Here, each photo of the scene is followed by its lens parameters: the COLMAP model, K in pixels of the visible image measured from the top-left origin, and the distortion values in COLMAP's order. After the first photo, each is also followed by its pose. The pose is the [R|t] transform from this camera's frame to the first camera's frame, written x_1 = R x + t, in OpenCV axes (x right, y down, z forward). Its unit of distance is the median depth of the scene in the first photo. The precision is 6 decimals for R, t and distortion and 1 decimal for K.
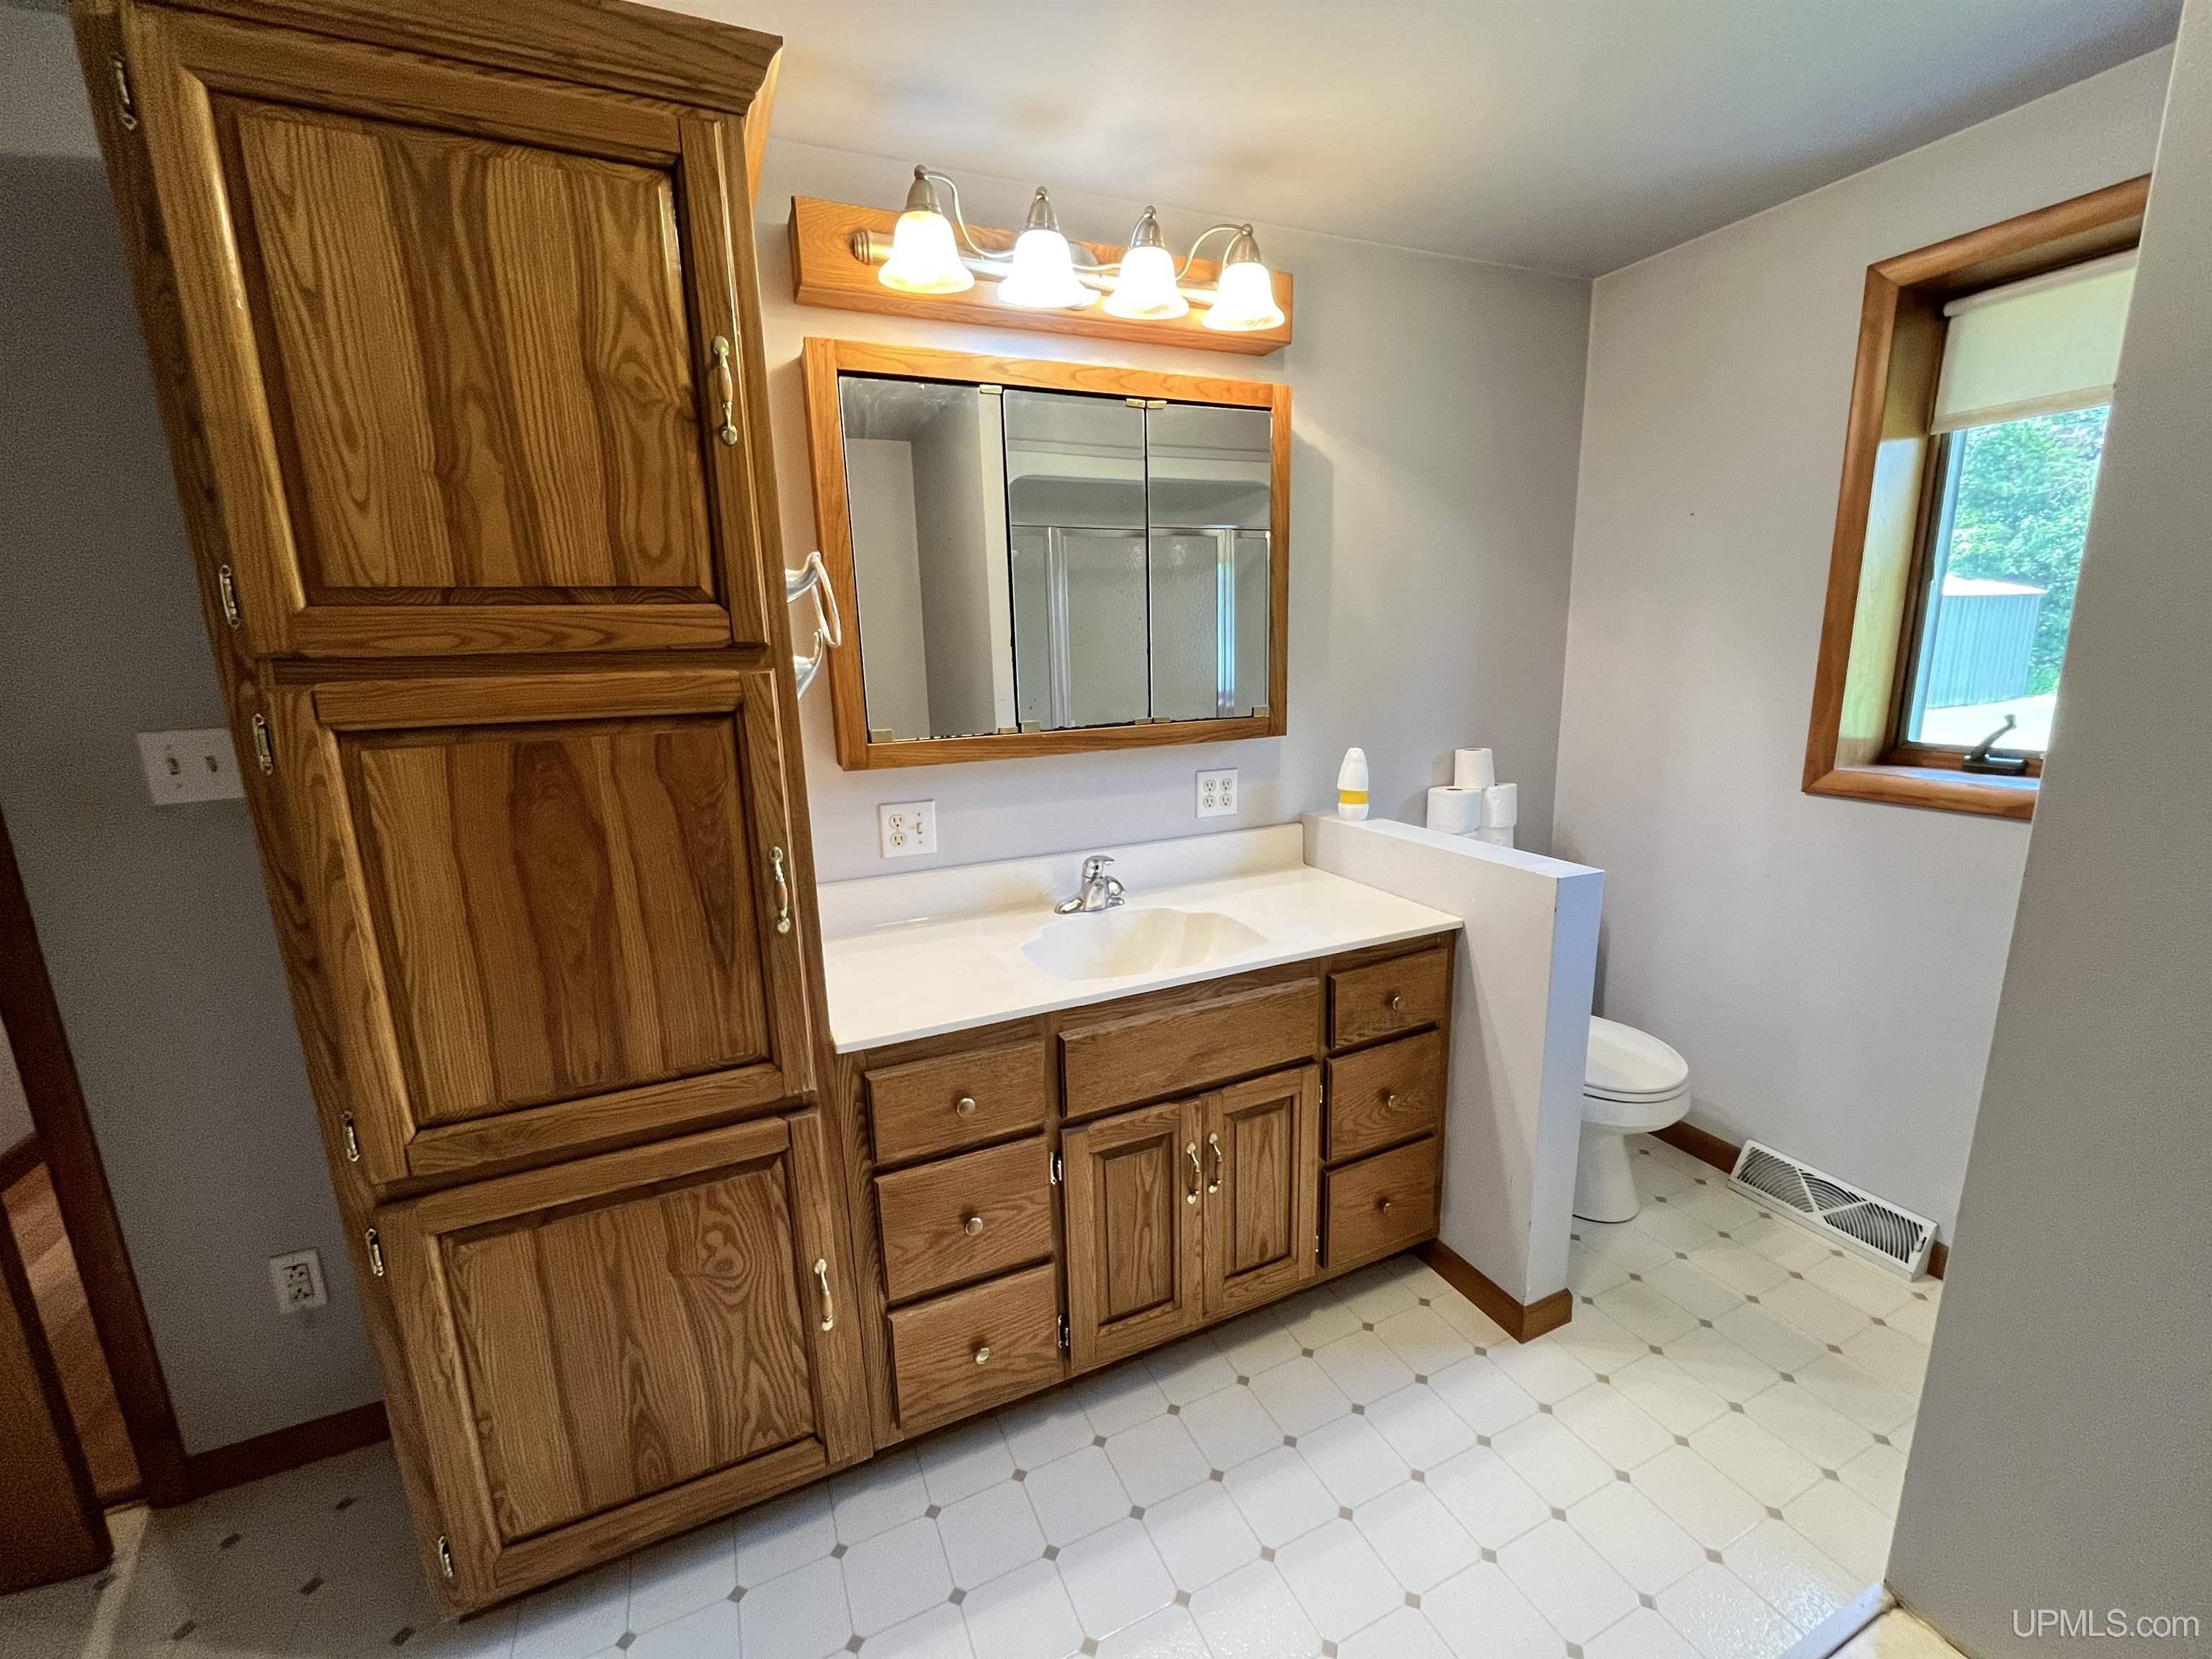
lens RADIAL K [[900.3, 0, 1105.8], [0, 900.3, 833.6], [0, 0, 1]] dist [-0.002496, 0.000006]
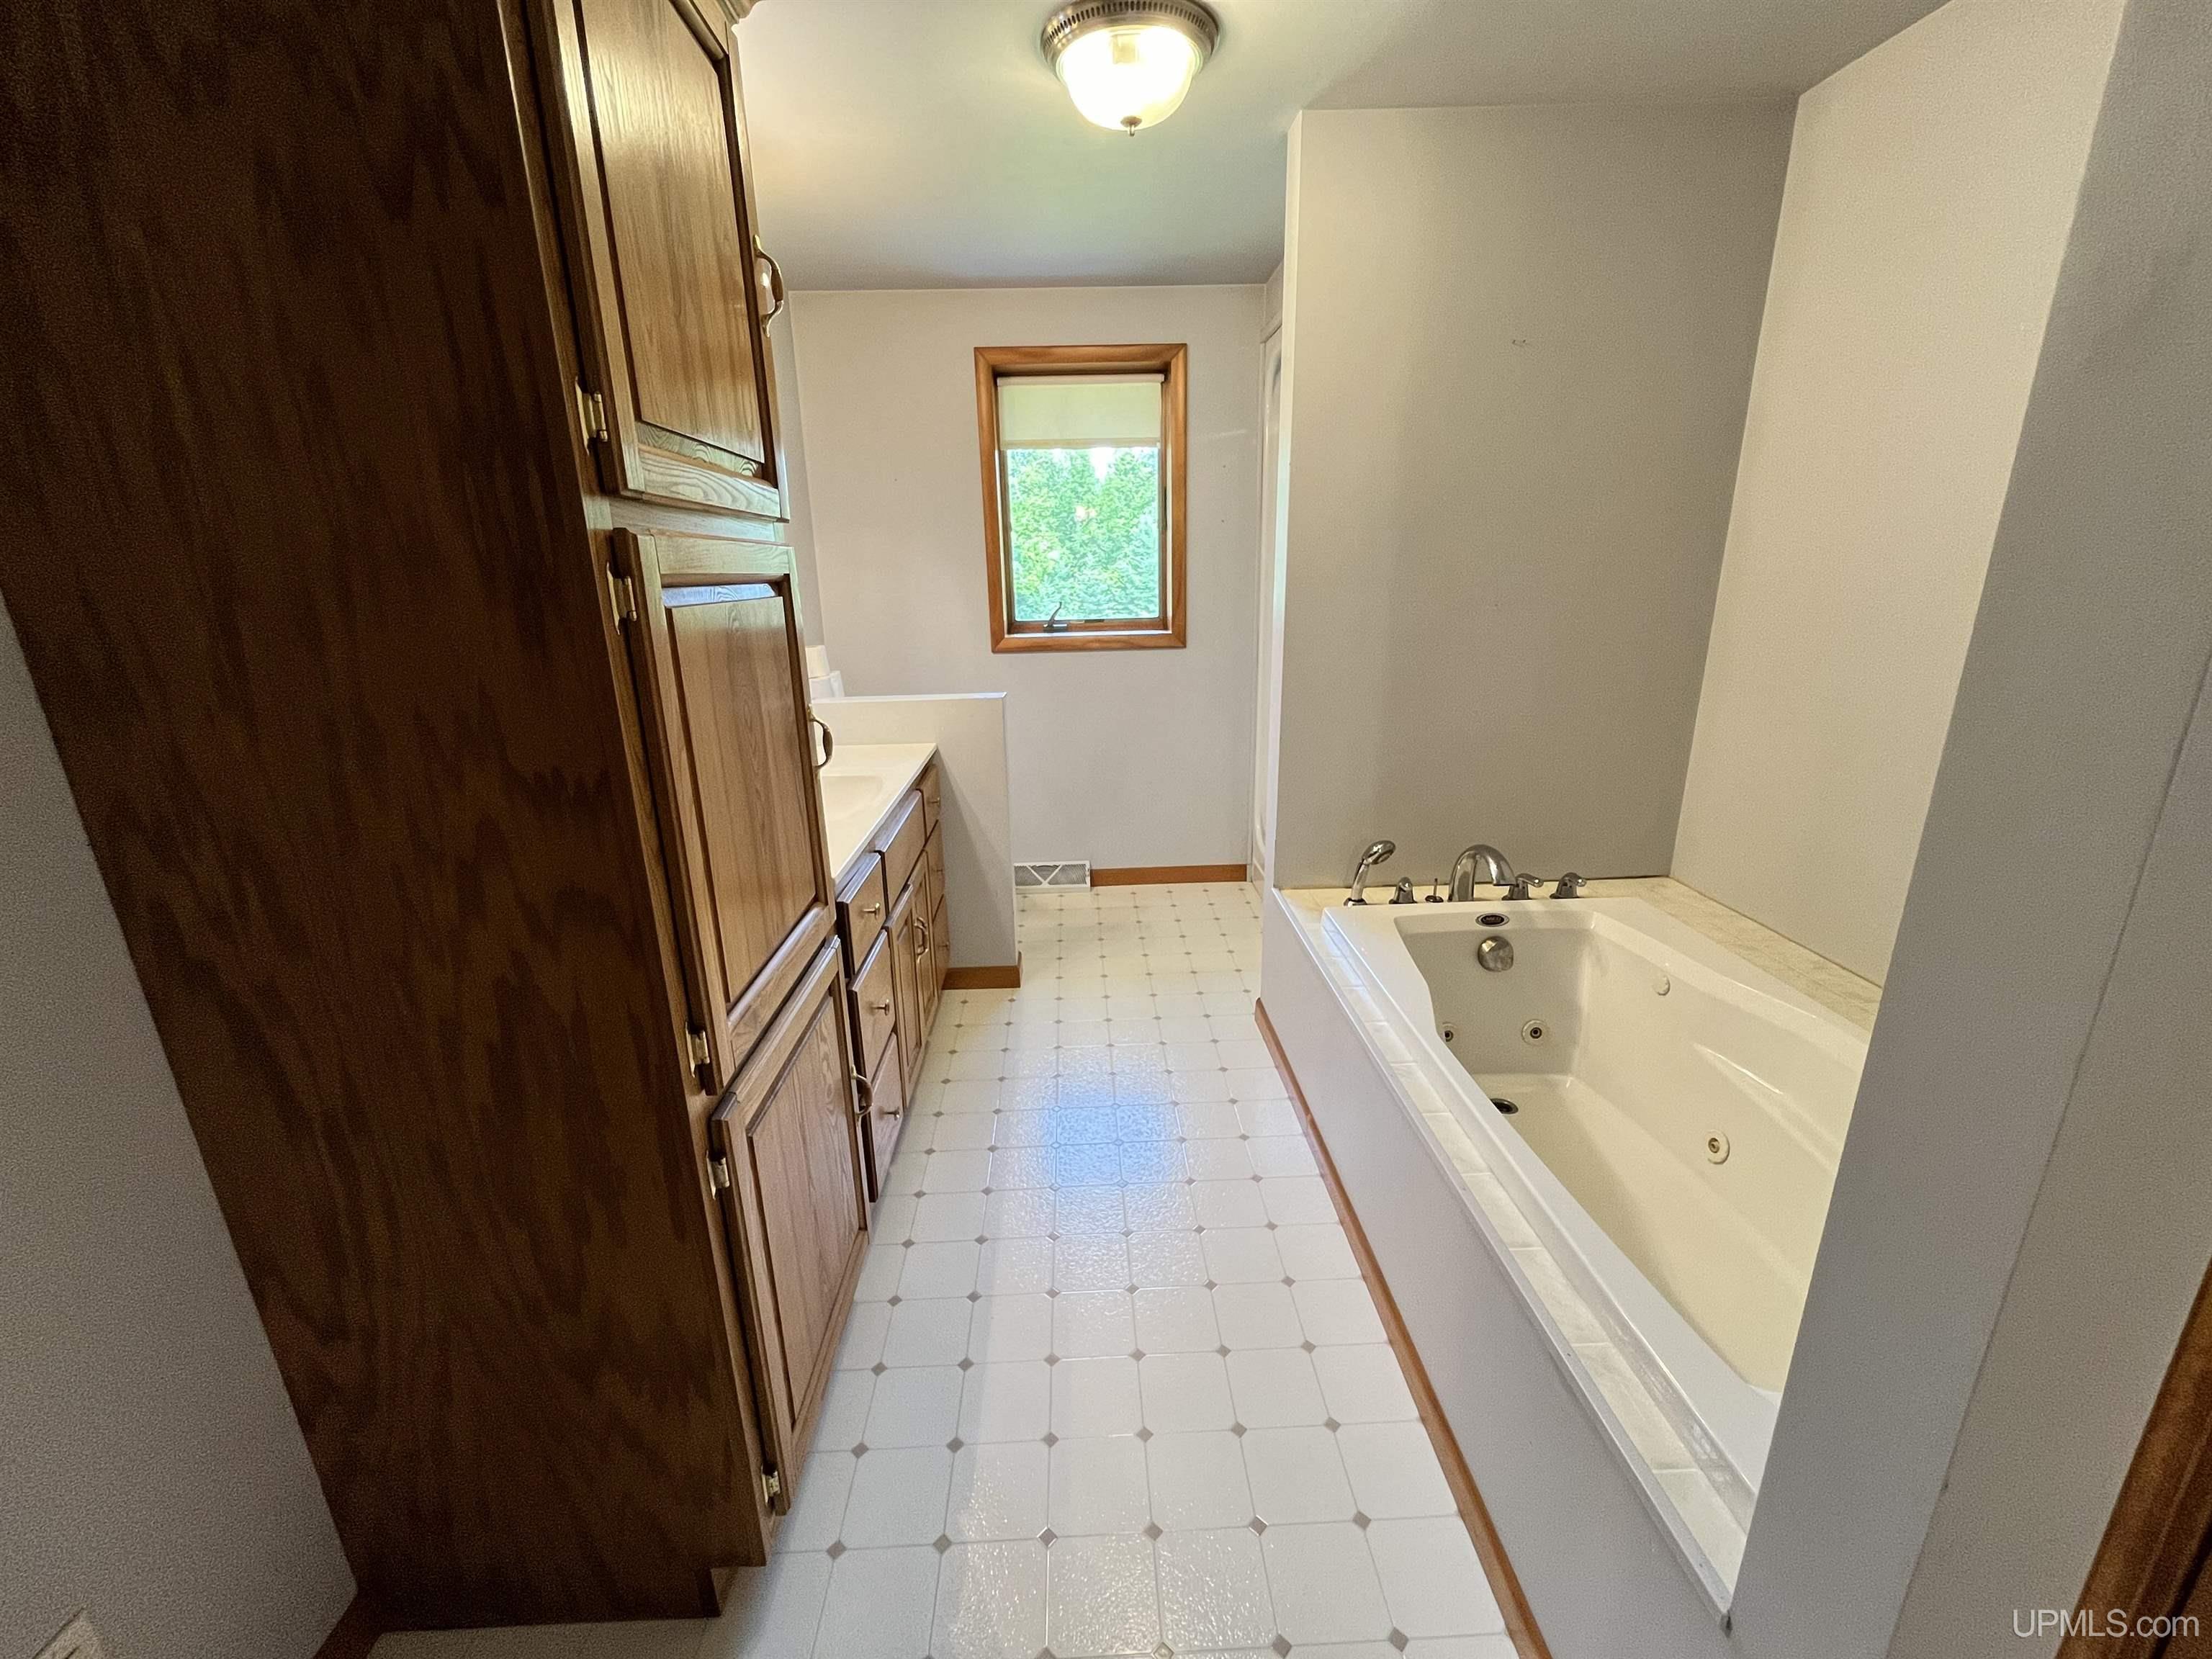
lens RADIAL K [[900.3, 0, 1106.0], [0, 900.3, 828.4], [0, 0, 1]] dist [-0.002496, 0.000006]
pose [[0.372150, -0.240314, 0.896523, -0.809514], [0.193022, 0.964822, 0.178497, 0.014756], [-0.907881, 0.106621, 0.405444, 0.142537]]
